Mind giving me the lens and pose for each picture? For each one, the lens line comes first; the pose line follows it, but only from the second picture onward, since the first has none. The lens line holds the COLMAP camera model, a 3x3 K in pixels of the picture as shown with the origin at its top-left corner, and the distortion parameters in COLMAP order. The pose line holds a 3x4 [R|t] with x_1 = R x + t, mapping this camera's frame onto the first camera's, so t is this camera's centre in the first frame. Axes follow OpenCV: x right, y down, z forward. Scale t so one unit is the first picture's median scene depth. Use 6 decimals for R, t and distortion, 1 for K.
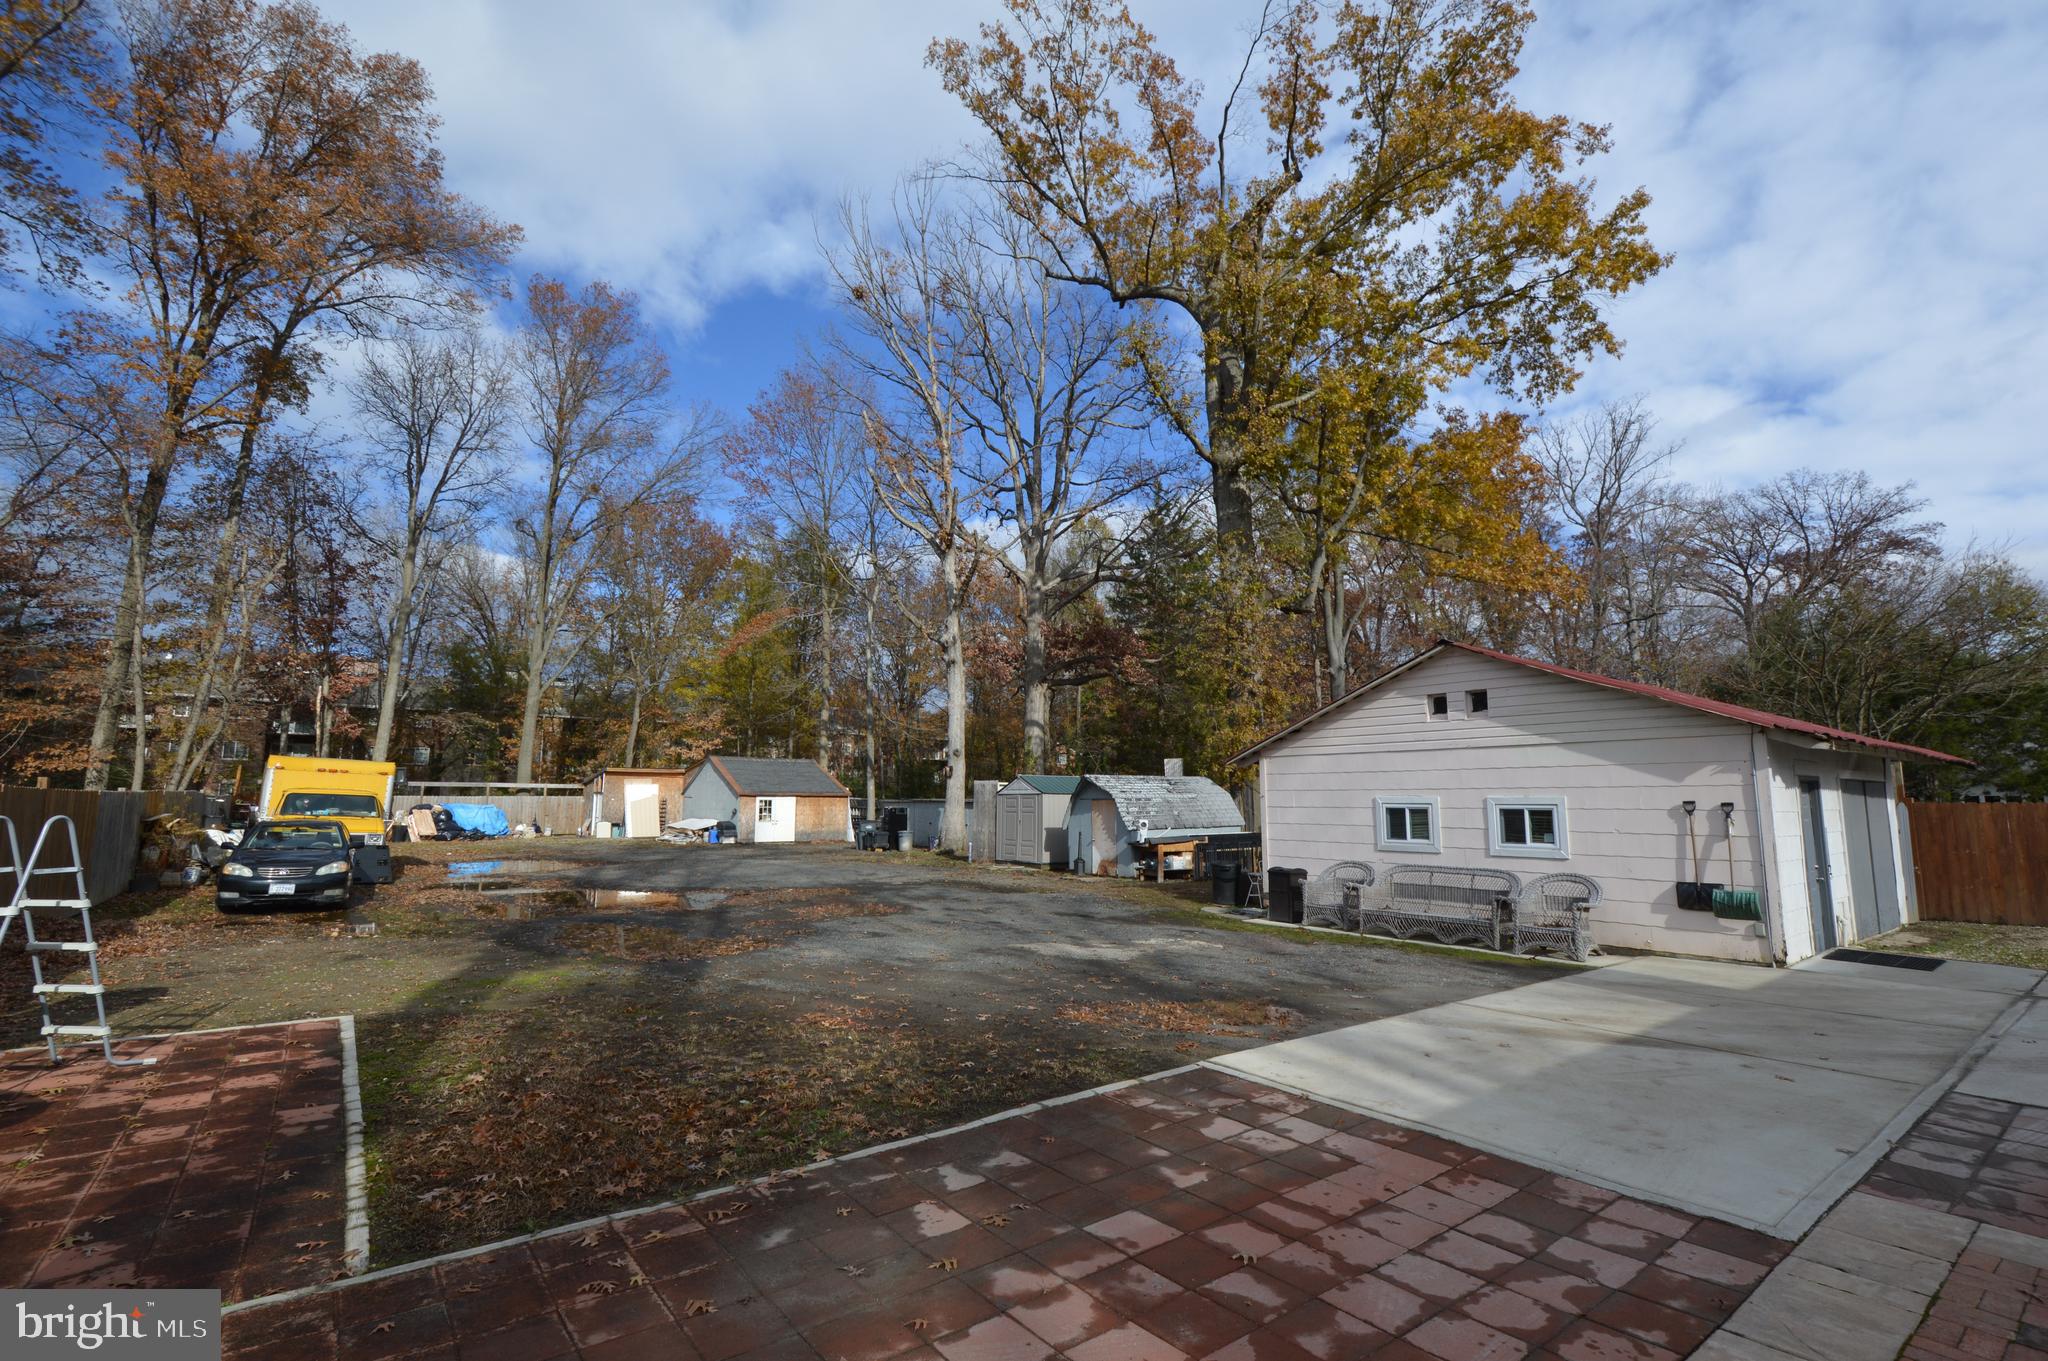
lens RADIAL K [[904.3, 0, 1022.5], [0, 904.3, 685.9], [0, 0, 1]] dist [0.006343, -0.006551]
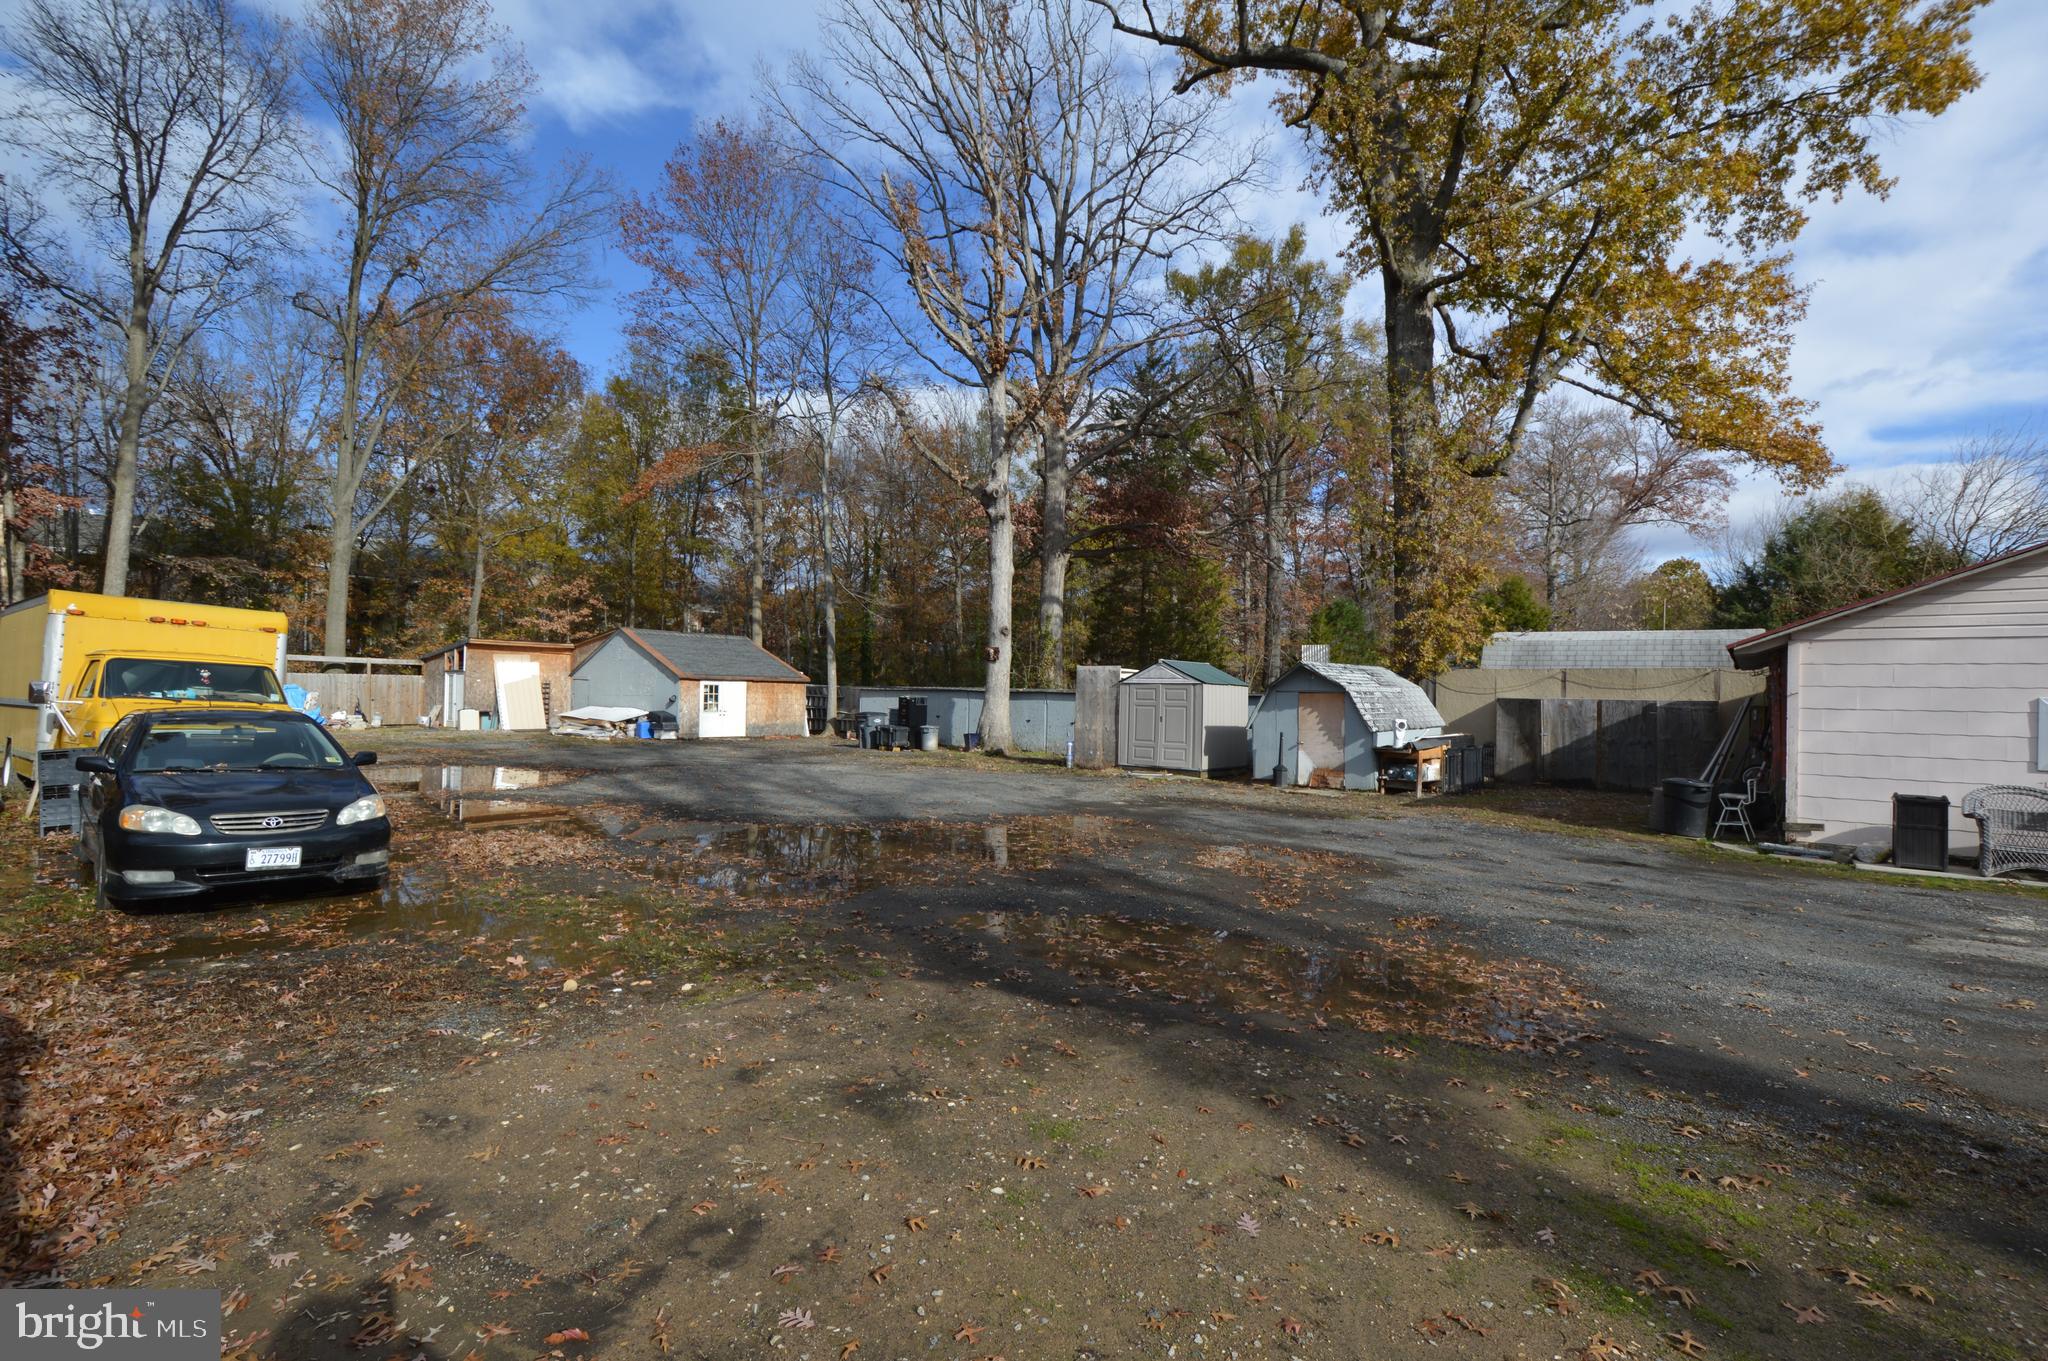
lens RADIAL K [[904.3, 0, 1022.5], [0, 904.3, 685.9], [0, 0, 1]] dist [0.006343, -0.006551]
pose [[0.972554, 0.017431, 0.232024, -0.234570], [-0.045182, 0.992357, 0.114832, 0.027585], [-0.228249, -0.122164, 0.965908, 0.200484]]
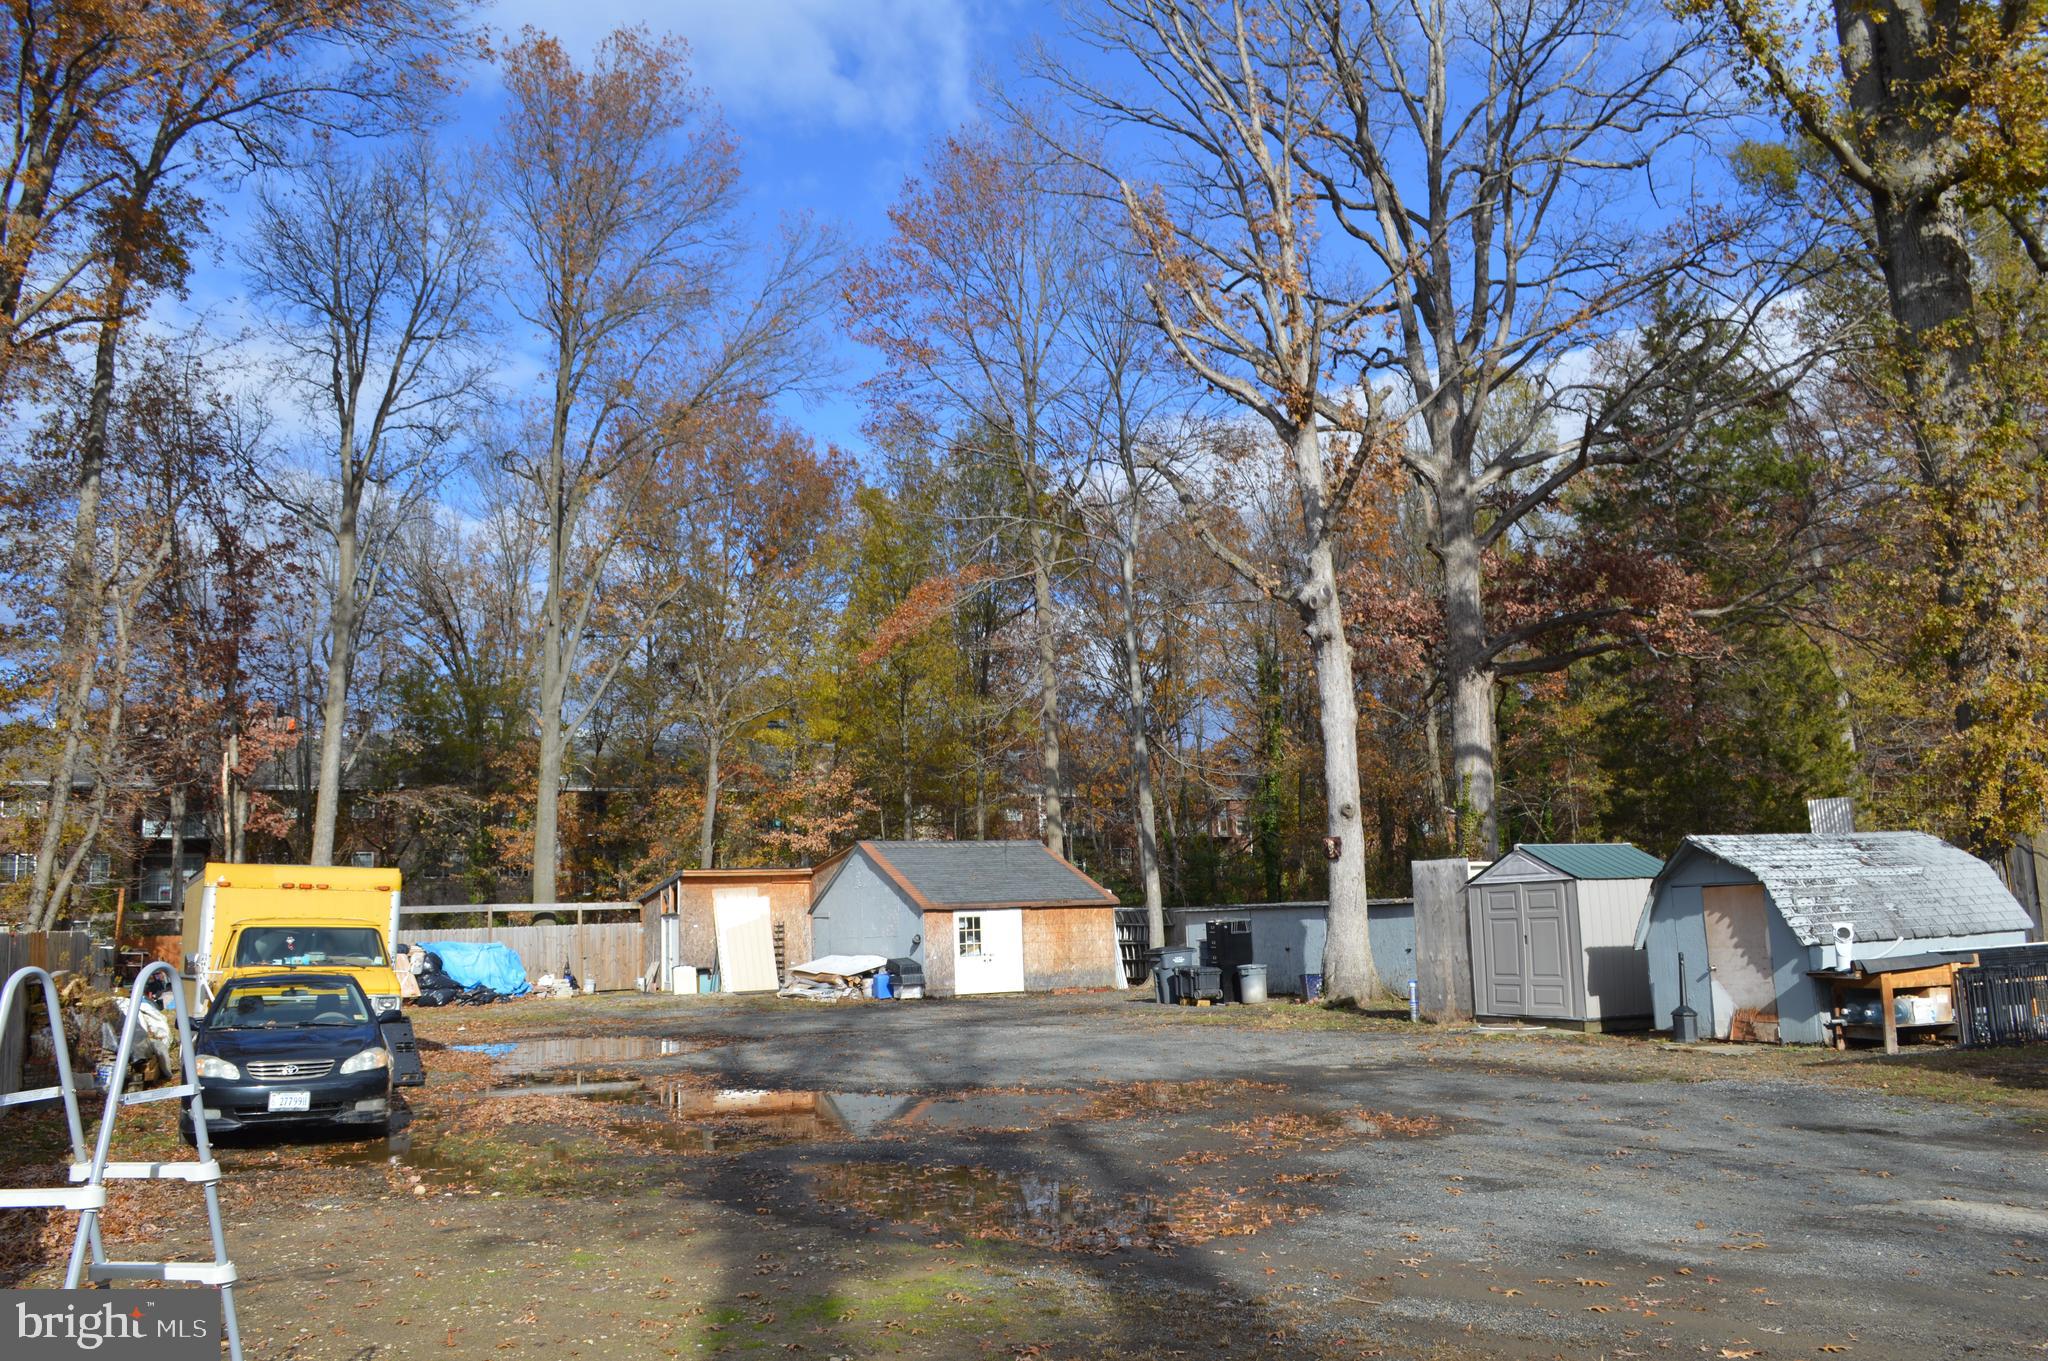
lens RADIAL K [[1610.3, 0, 1028.9], [0, 1610.3, 691.3], [0, 0, 1]] dist [-0.017414, 0.012910]
pose [[0.983803, -0.059745, -0.169005, -0.088266], [0.057907, 0.998197, -0.015788, 0.008846], [0.169644, 0.005746, 0.985489, 0.055510]]
